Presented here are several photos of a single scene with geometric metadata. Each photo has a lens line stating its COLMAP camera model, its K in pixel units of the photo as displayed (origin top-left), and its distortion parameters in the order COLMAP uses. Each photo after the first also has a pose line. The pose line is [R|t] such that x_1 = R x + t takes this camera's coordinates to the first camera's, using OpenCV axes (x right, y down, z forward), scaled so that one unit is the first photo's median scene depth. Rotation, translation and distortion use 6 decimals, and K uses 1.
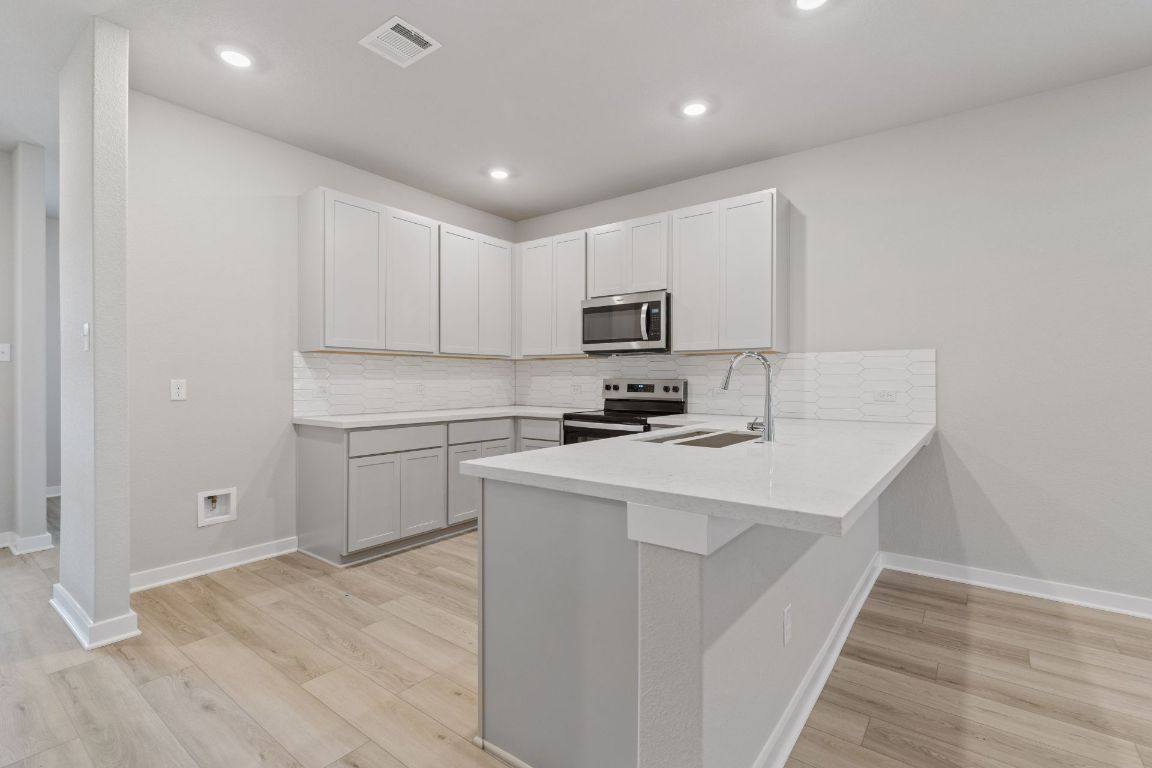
lens RADIAL K [[523.5, 0, 585.2], [0, 523.5, 386.6], [0, 0, 1]] dist [0.002407, -0.000670]
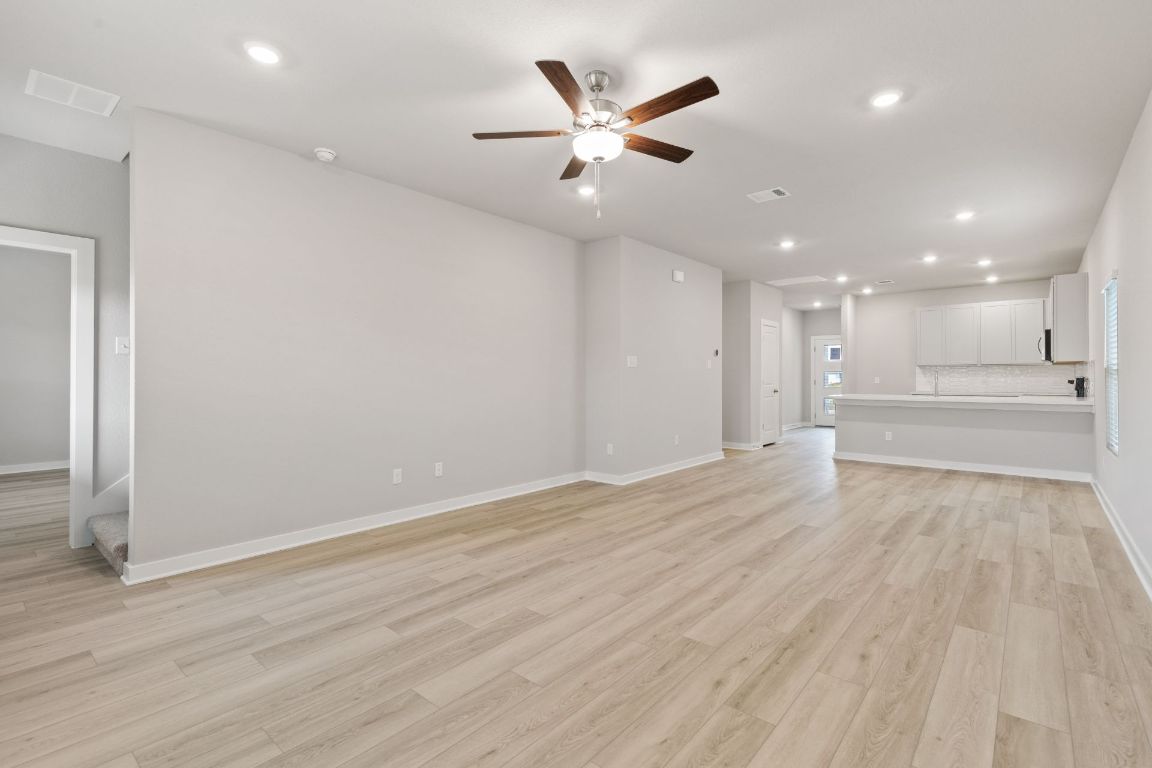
lens RADIAL K [[535.9, 0, 573.7], [0, 535.9, 366.3], [0, 0, 1]] dist [0.005988, 0.000154]
pose [[-0.052974, -0.021843, -0.998357, 2.436340], [-0.010376, 0.999719, -0.021323, 0.007216], [0.998542, 0.009230, -0.053185, -0.637932]]
